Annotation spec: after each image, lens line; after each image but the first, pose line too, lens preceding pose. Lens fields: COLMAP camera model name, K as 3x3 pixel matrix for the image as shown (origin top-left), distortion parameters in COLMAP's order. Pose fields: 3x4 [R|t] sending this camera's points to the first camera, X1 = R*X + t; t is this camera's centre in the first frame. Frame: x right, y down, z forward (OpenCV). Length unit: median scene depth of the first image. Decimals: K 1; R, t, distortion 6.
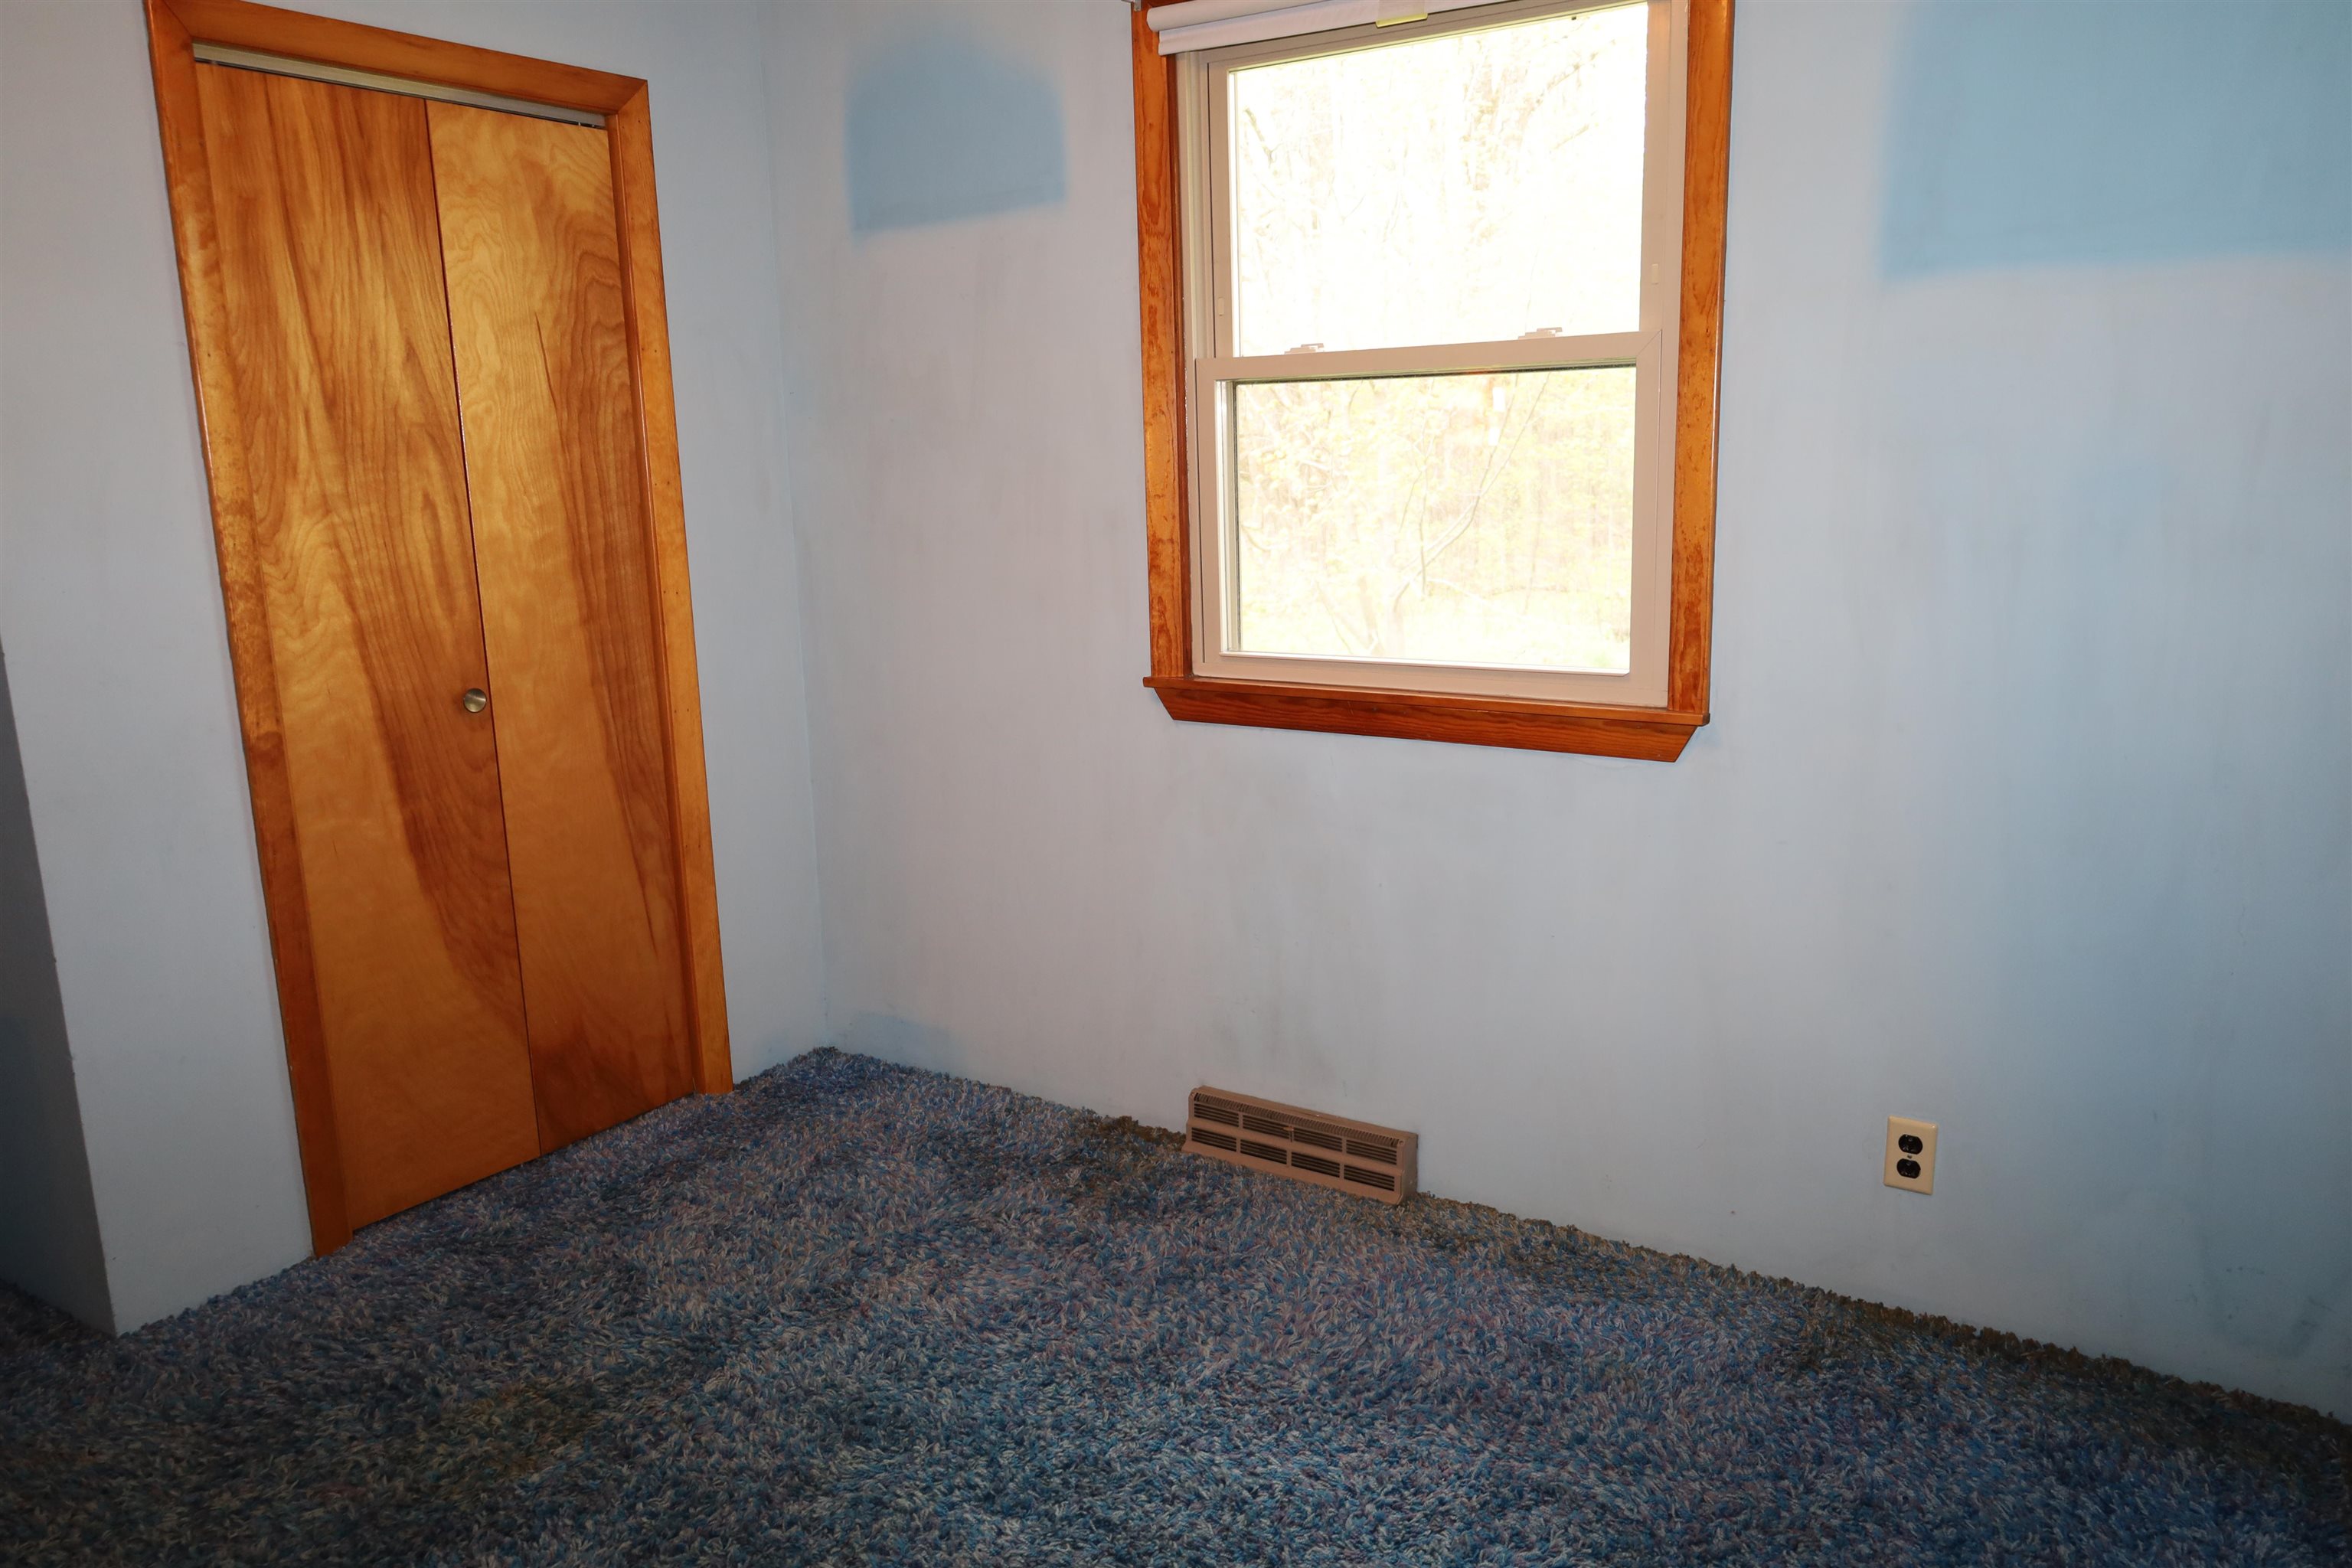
lens RADIAL K [[1690.1, 0, 1176.0], [0, 1690.1, 784.0], [0, 0, 1]] dist [-0.012633, -0.000161]
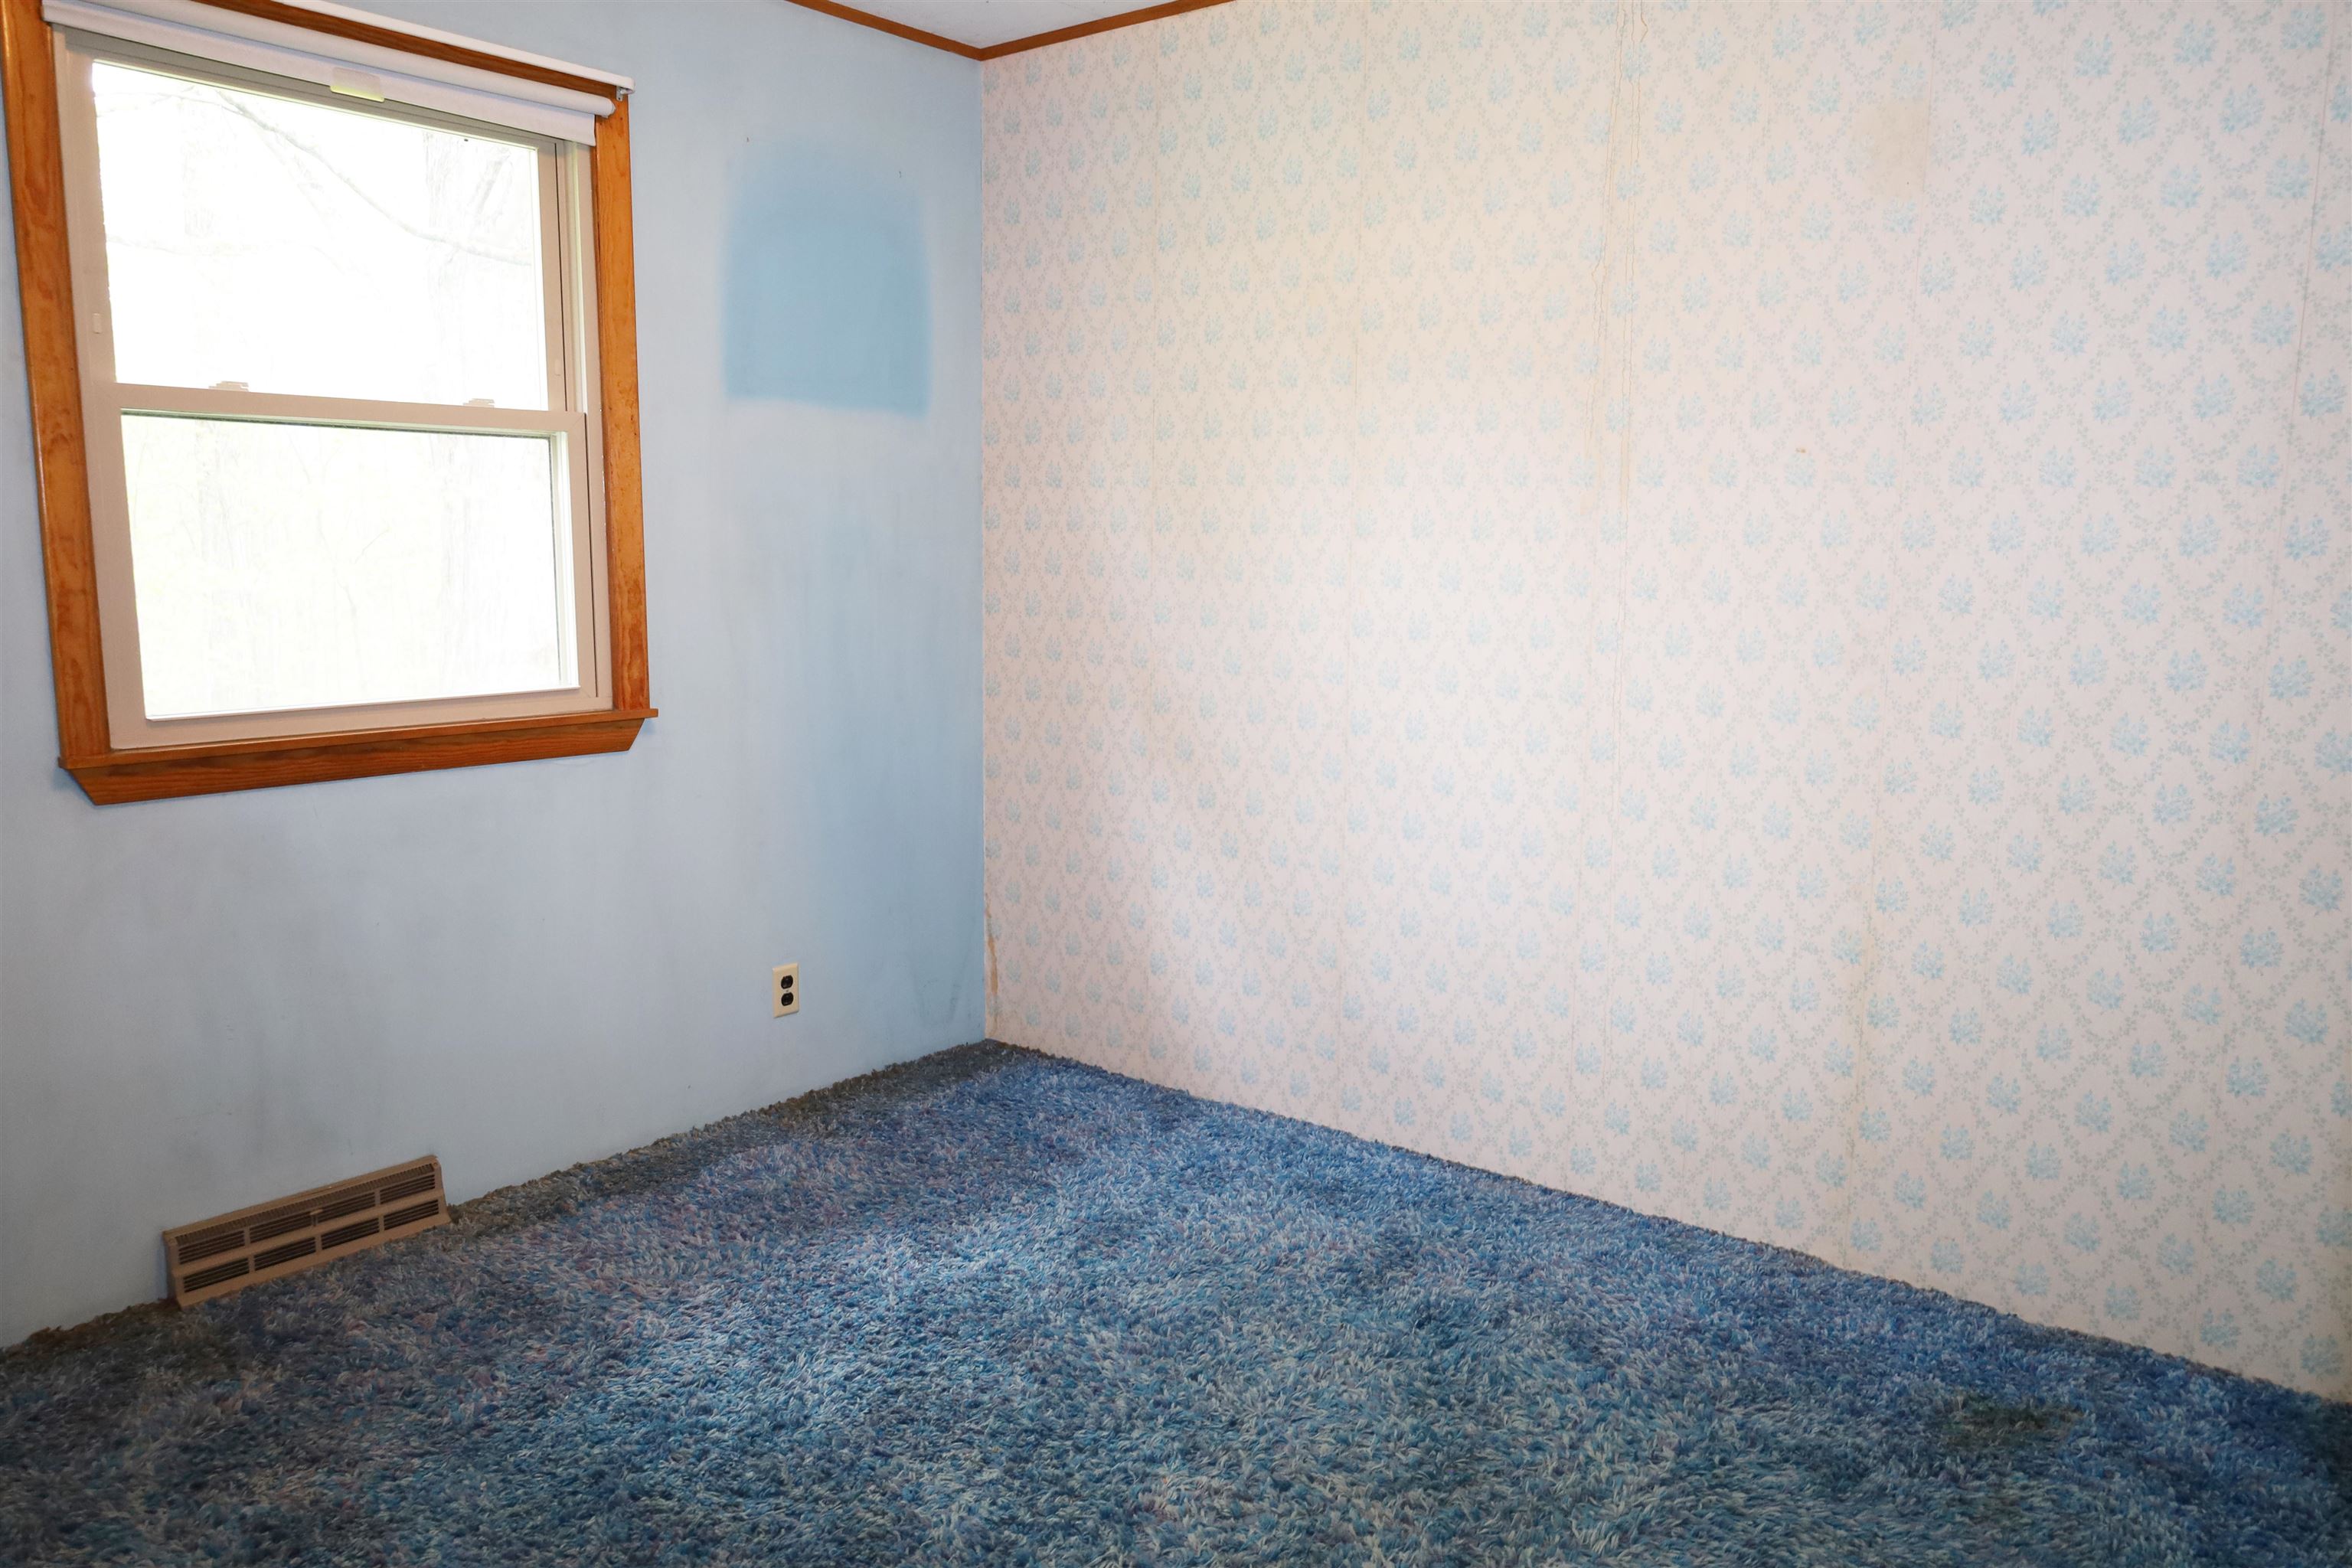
lens RADIAL K [[1690.1, 0, 1176.0], [0, 1690.1, 784.0], [0, 0, 1]] dist [-0.012633, -0.000161]
pose [[0.073675, -0.120233, 0.990008, -0.820647], [0.180994, 0.977833, 0.105285, -0.041278], [-0.980721, 0.171428, 0.093803, 0.417847]]
